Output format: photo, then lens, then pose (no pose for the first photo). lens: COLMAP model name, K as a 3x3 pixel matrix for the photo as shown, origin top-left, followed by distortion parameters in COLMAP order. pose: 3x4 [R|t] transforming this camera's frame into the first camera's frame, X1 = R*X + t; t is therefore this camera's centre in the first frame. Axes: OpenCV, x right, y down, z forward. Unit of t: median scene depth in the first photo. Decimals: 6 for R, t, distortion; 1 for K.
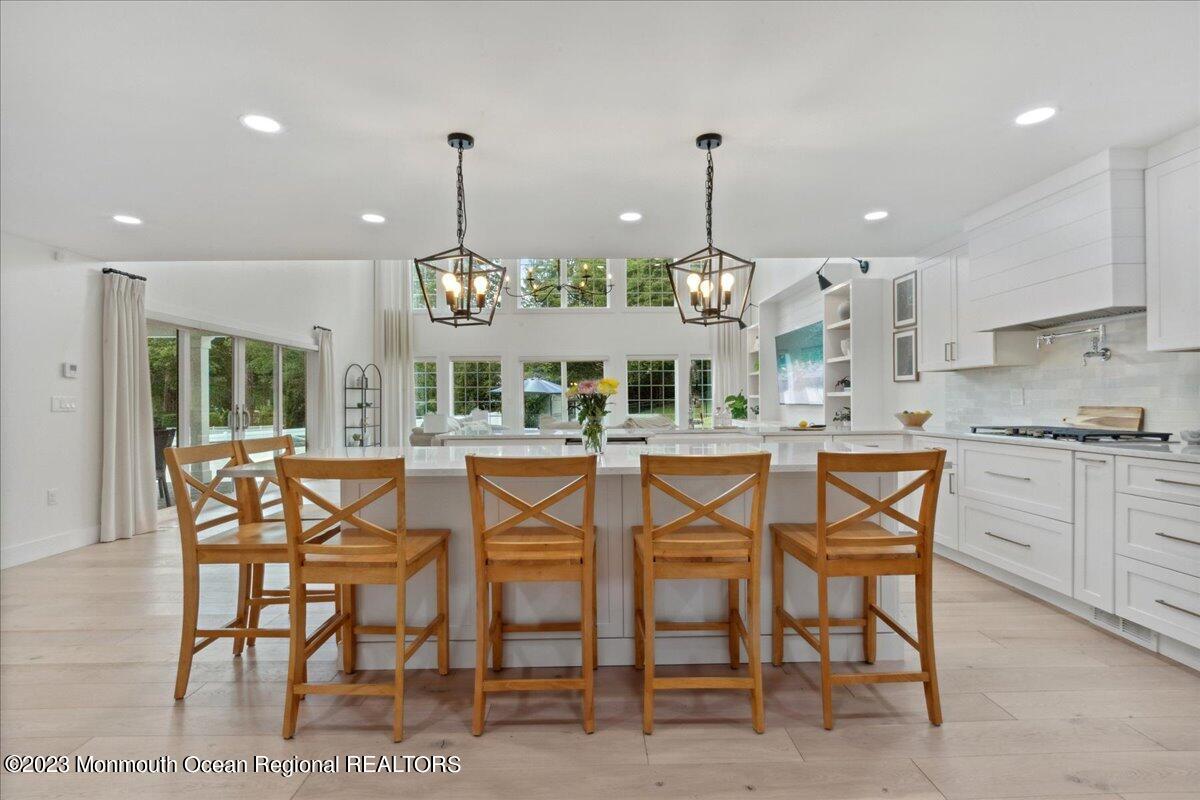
lens RADIAL K [[576.7, 0, 600.0], [0, 576.7, 400.0], [0, 0, 1]] dist [0.001698, 0.000178]
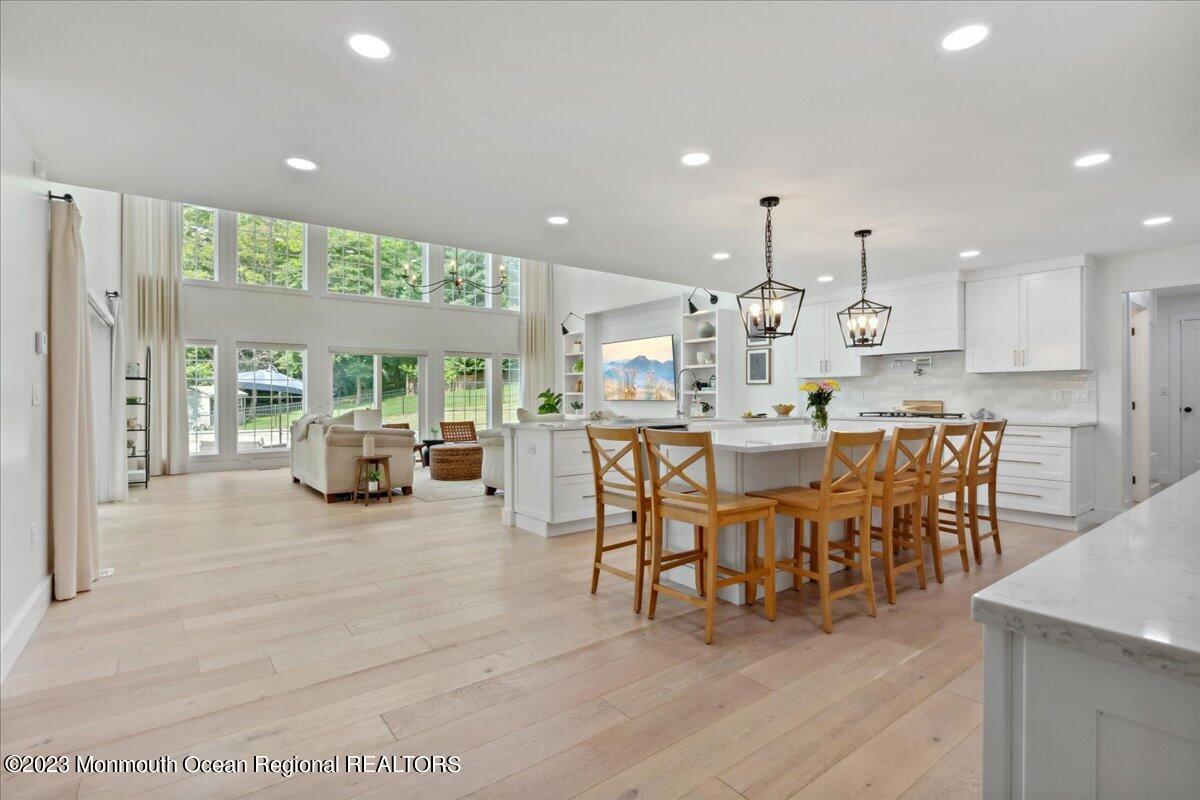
lens RADIAL K [[576.7, 0, 600.0], [0, 576.7, 400.0], [0, 0, 1]] dist [0.001698, 0.000178]
pose [[0.802601, 0.001049, 0.596516, -1.067565], [-0.004085, 0.999985, 0.003737, 0.006836], [-0.596503, -0.005436, 0.802593, 0.118002]]
